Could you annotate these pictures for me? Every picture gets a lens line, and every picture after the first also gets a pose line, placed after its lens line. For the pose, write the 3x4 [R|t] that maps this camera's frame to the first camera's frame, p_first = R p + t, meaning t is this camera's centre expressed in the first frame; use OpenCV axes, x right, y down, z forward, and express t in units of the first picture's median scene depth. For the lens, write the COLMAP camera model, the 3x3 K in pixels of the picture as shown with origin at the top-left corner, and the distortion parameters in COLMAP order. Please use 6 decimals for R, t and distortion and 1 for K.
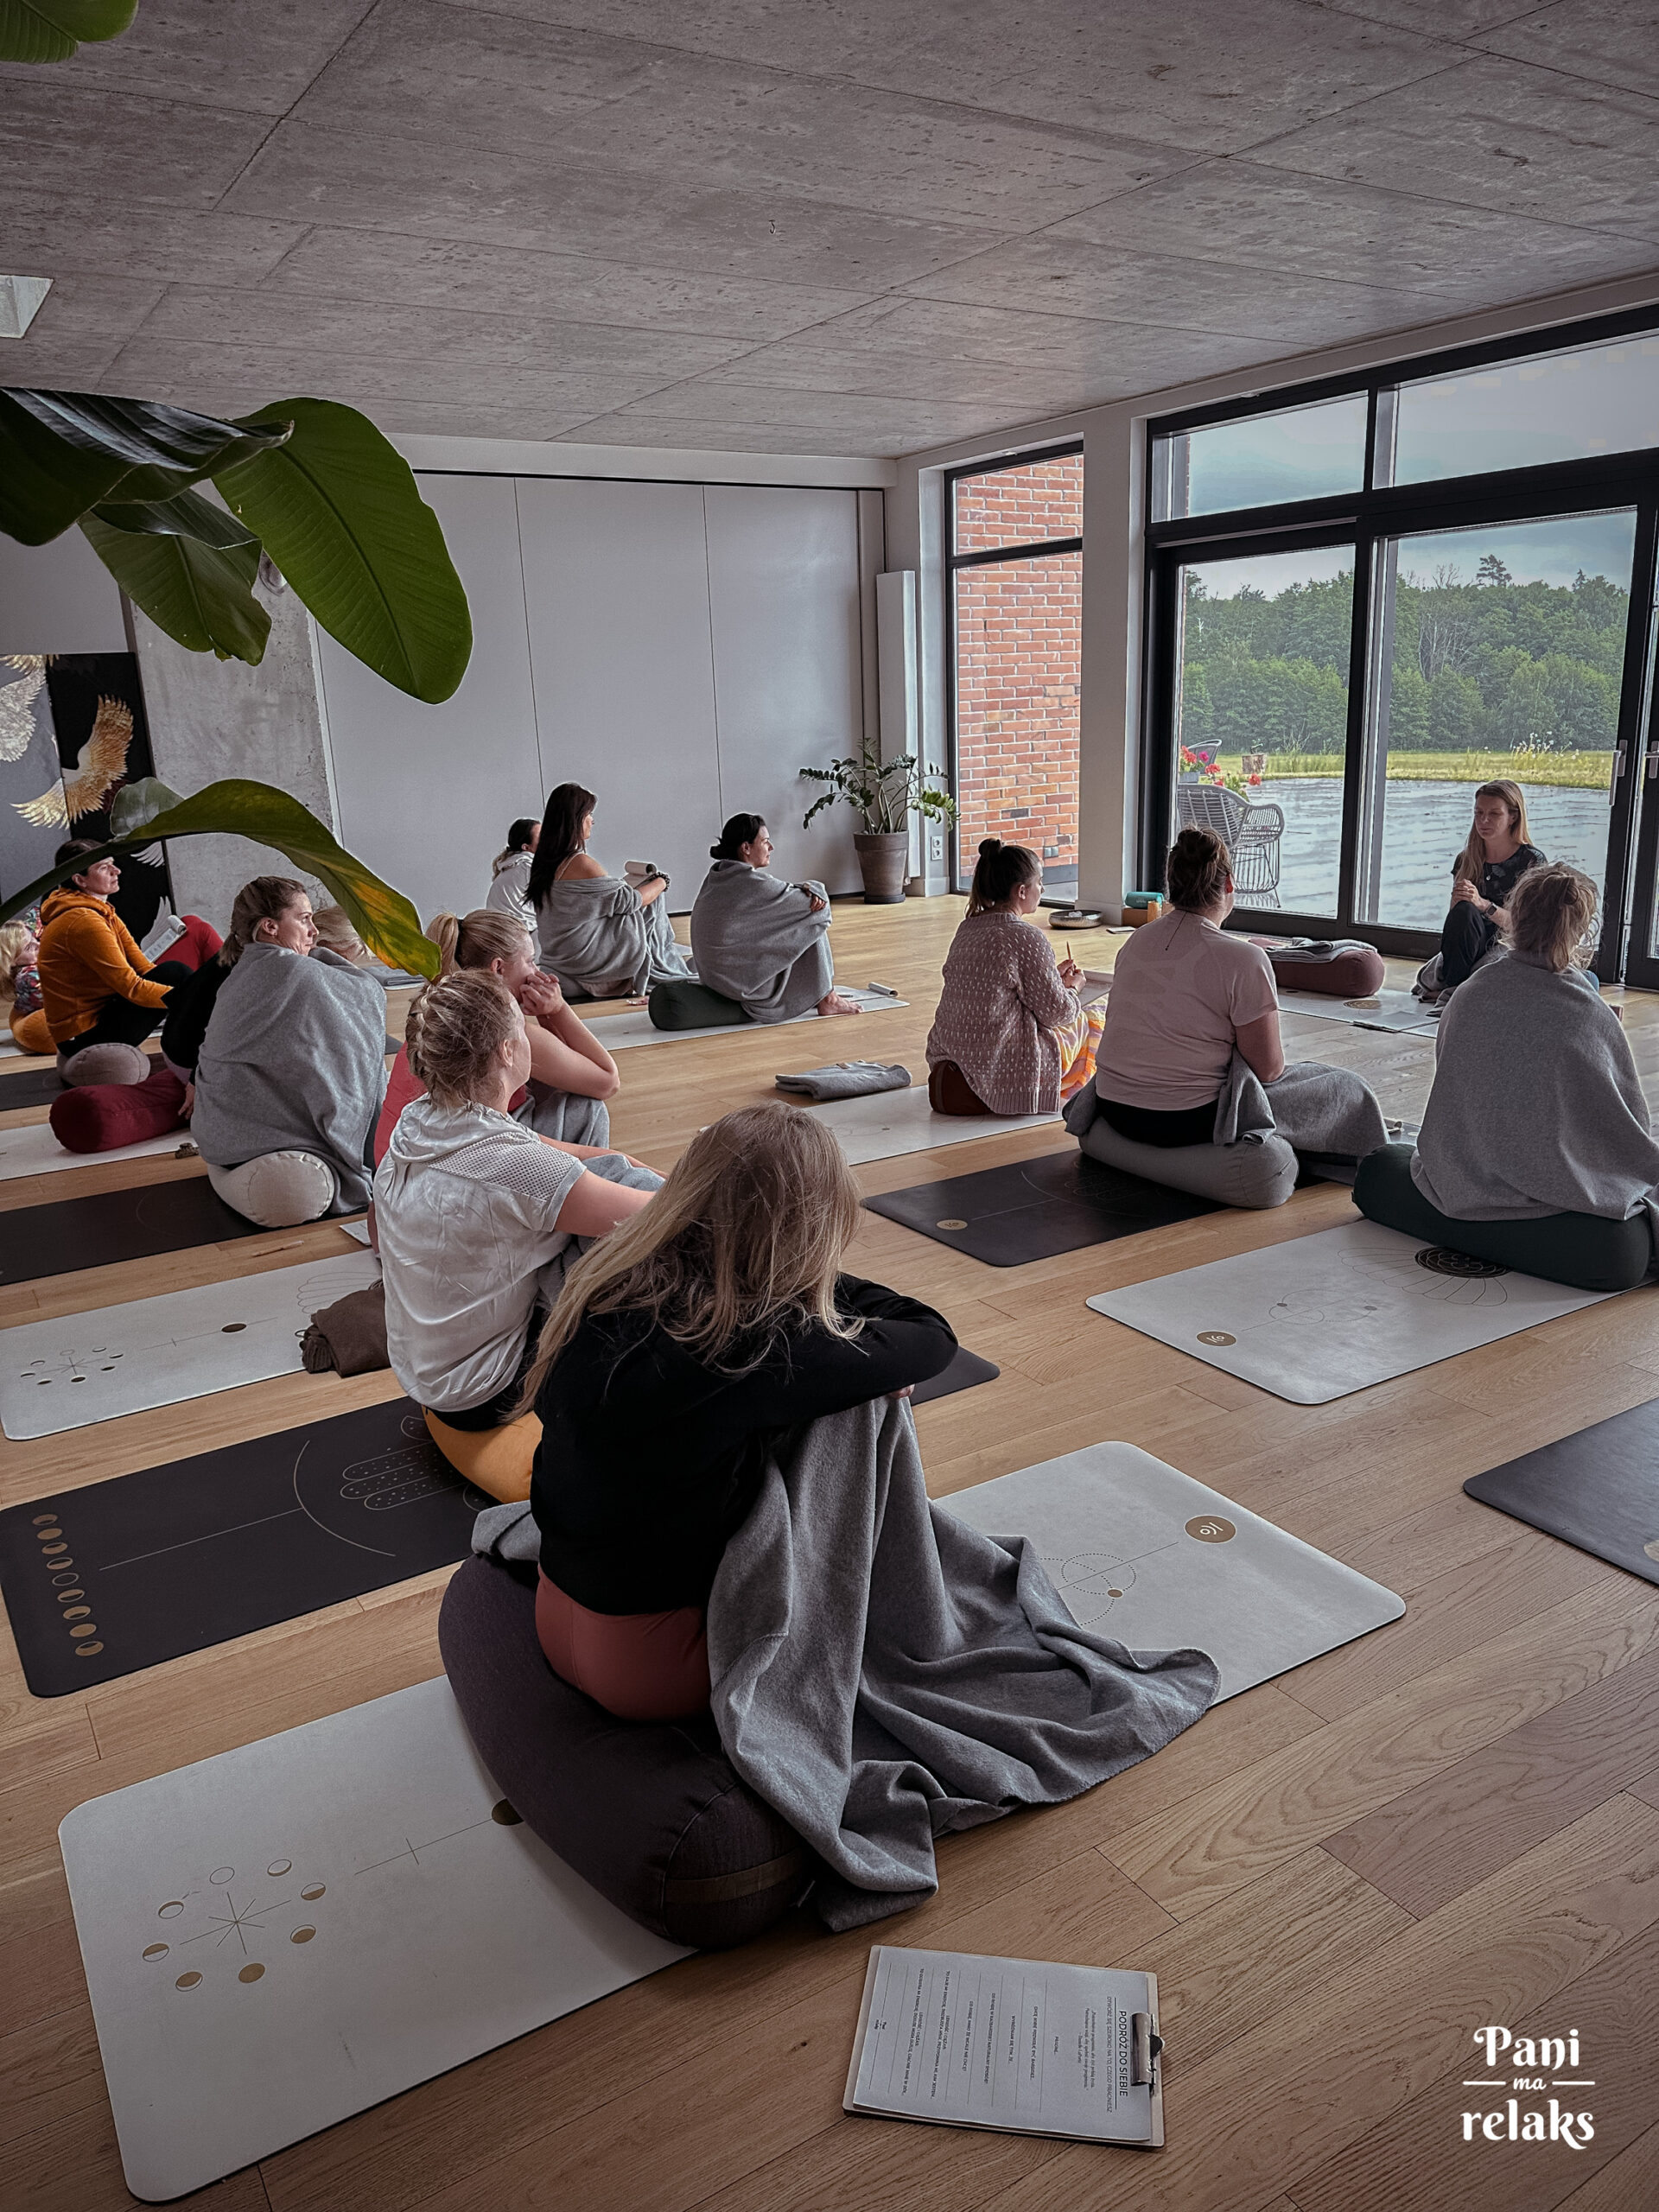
lens RADIAL K [[1679.8, 0, 832.2], [0, 1679.8, 991.0], [0, 0, 1]] dist [0.011790, -0.026322]
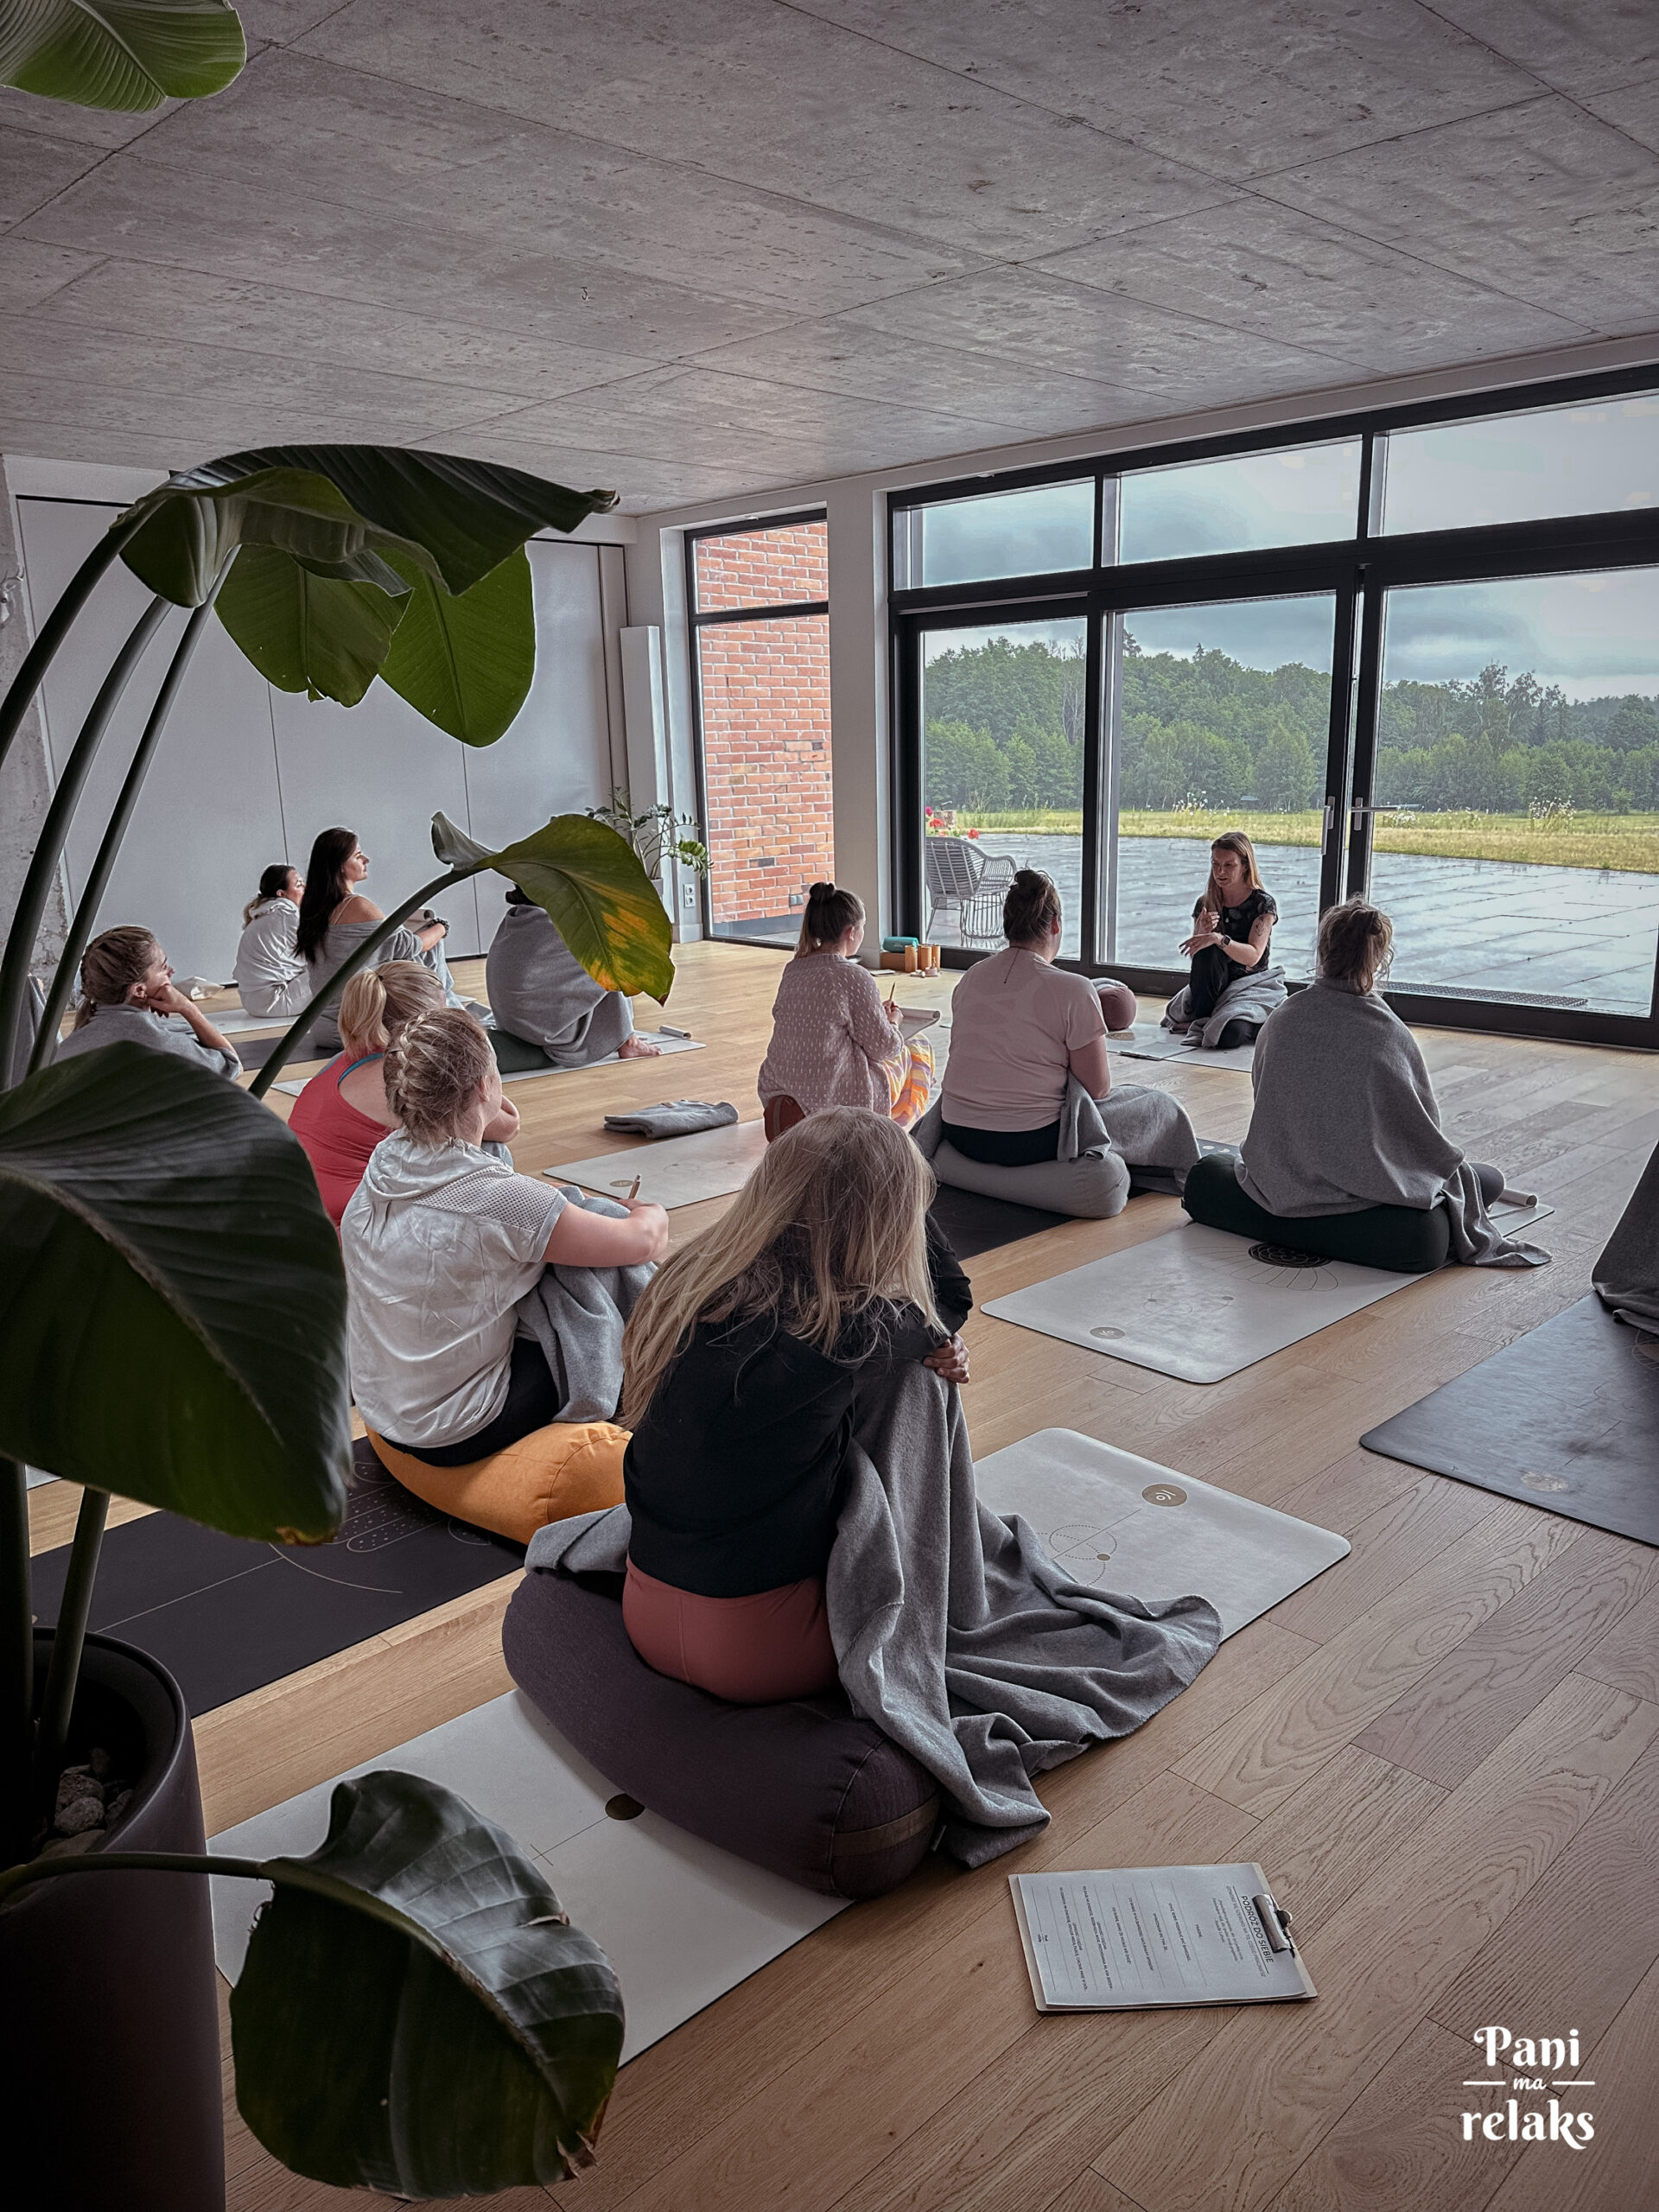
lens RADIAL K [[1665.5, 0, 879.3], [0, 1665.5, 976.1], [0, 0, 1]] dist [0.029998, -0.052799]
pose [[0.974693, -0.015568, 0.223004, -0.107557], [0.024152, 0.999066, -0.035818, 0.006167], [-0.222238, 0.040298, 0.974159, -0.026213]]
